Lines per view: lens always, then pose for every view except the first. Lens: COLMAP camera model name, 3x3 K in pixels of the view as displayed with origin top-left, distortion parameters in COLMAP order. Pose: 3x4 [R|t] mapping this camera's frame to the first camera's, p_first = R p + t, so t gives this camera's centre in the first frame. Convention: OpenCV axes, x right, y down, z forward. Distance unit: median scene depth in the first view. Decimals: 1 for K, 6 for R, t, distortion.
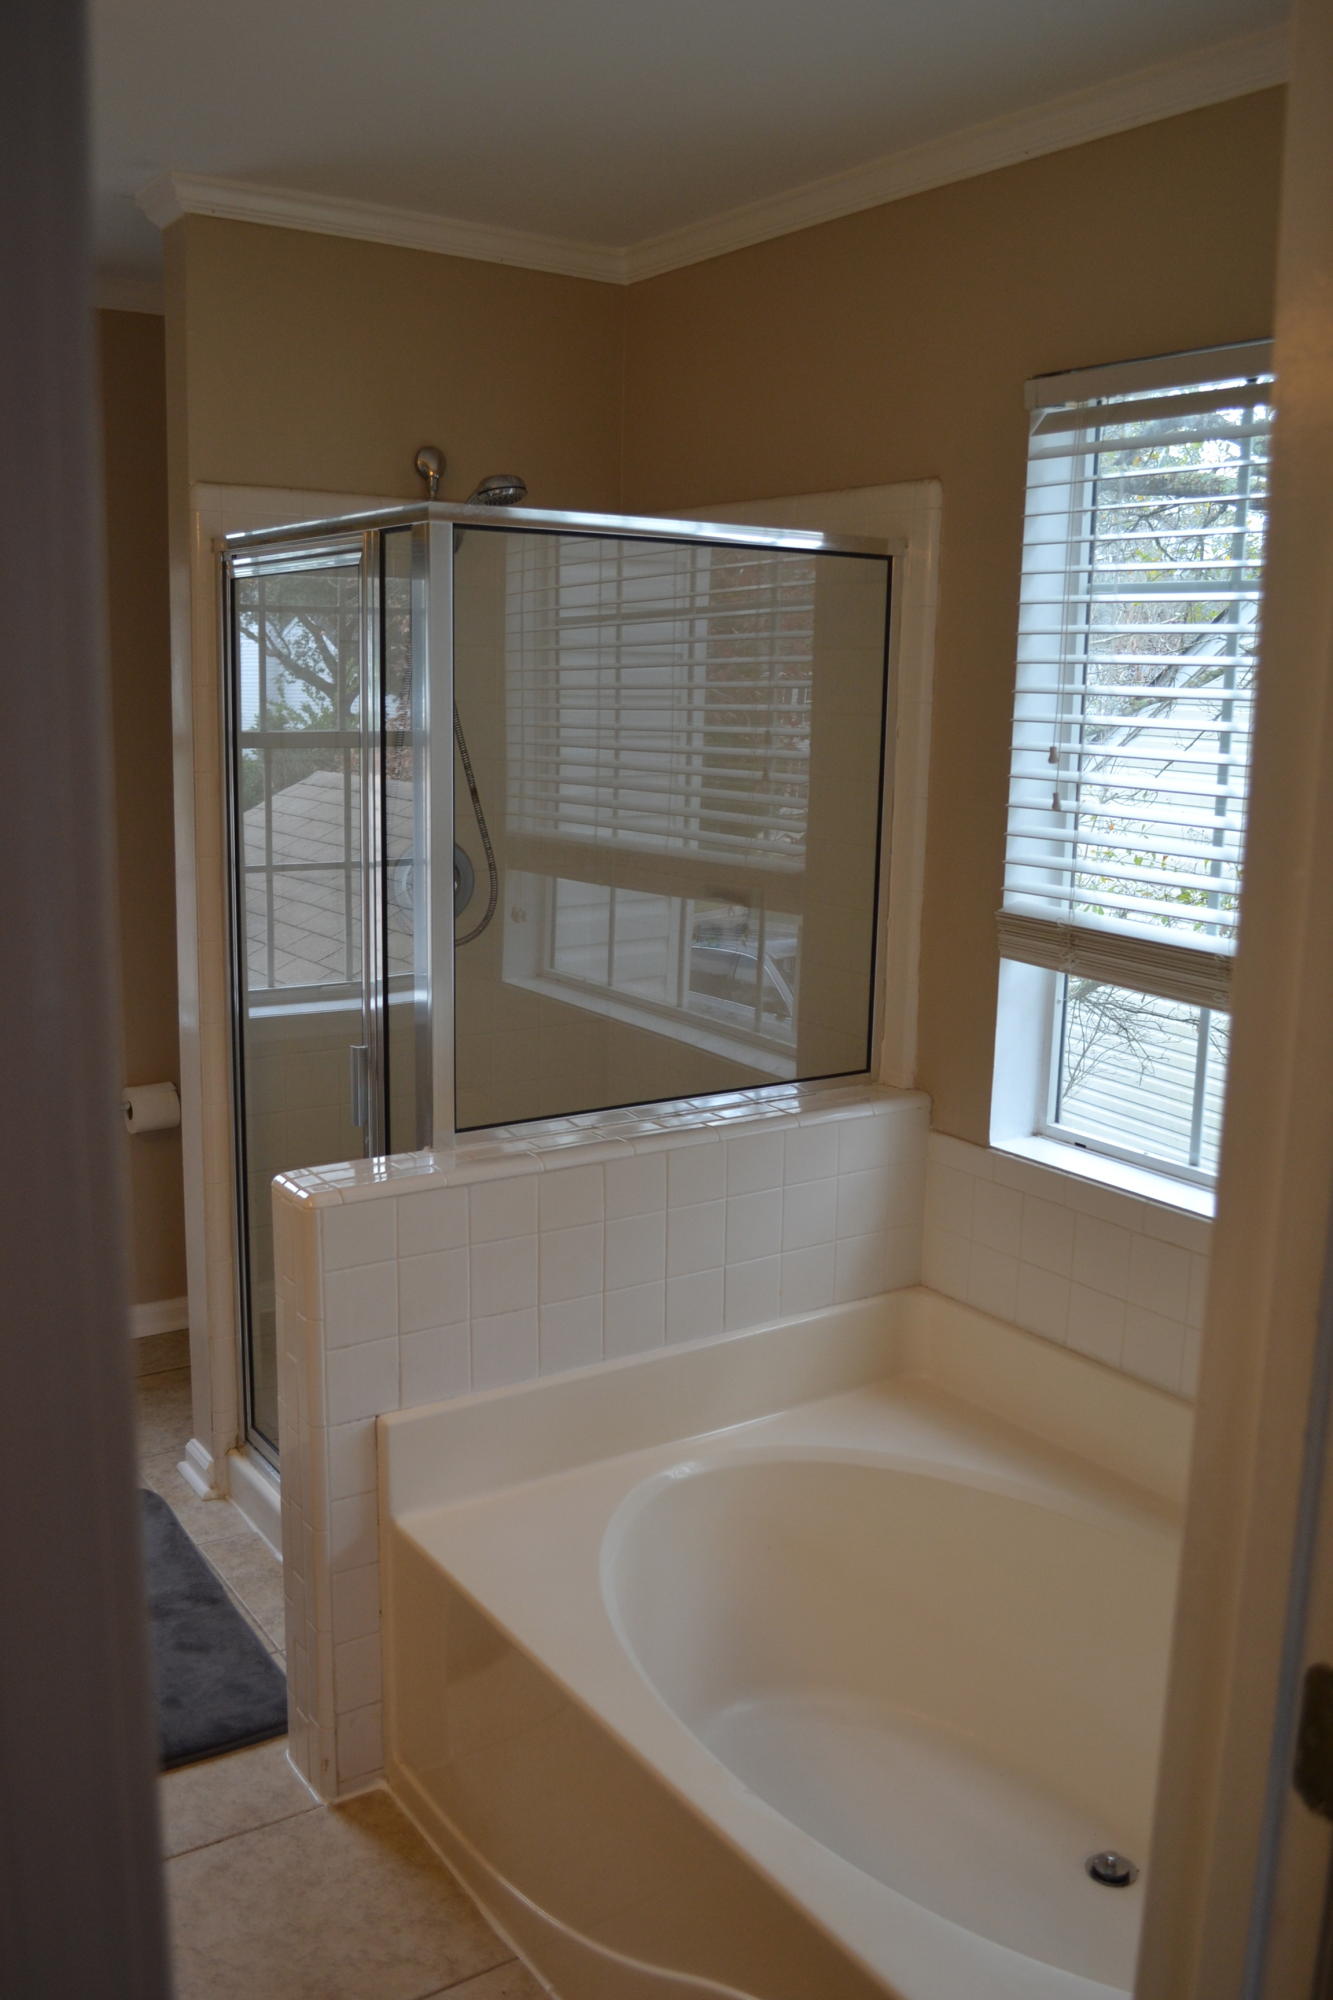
lens RADIAL K [[1707.9, 0, 666.5], [0, 1707.9, 1000.0], [0, 0, 1]] dist [-0.071892, 0.000901]
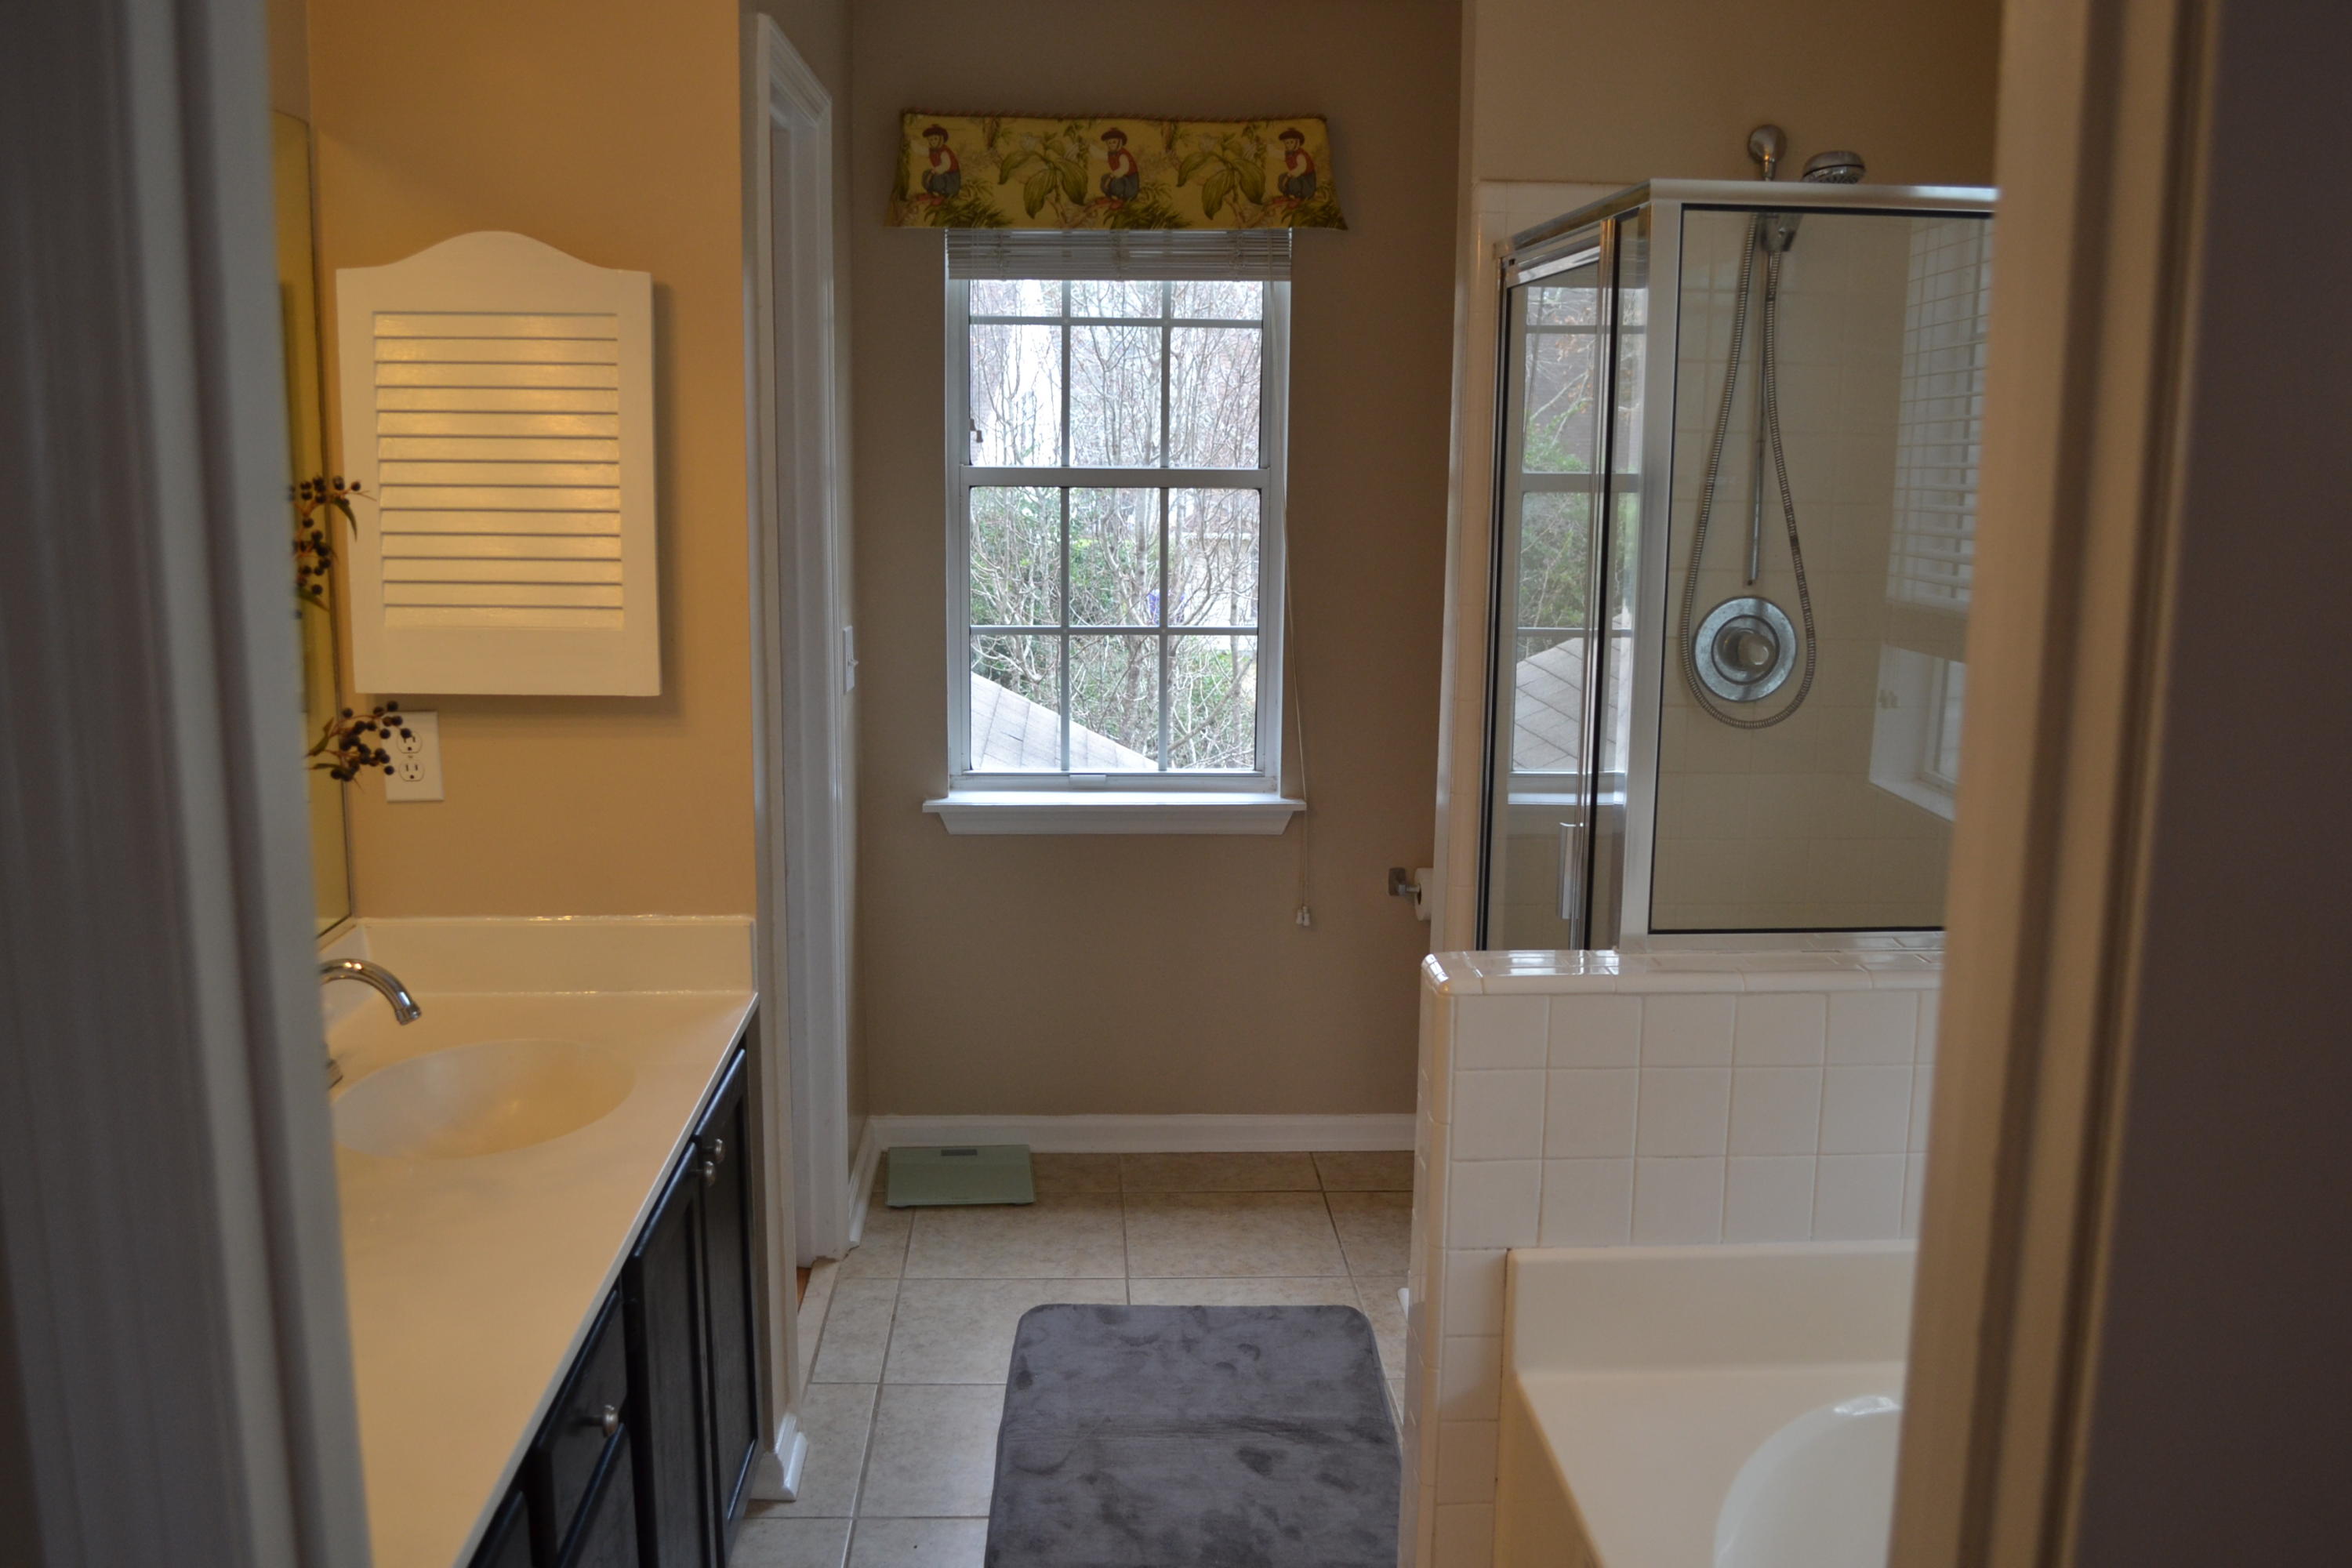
lens RADIAL K [[2008.5, 0, 1176.0], [0, 2008.5, 784.0], [0, 0, 1]] dist [-0.071892, 0.000901]
pose [[0.855071, 0.079646, -0.512357, 0.172537], [-0.089202, 0.995996, 0.005960, 0.019606], [0.510780, 0.040607, 0.858752, 0.038601]]
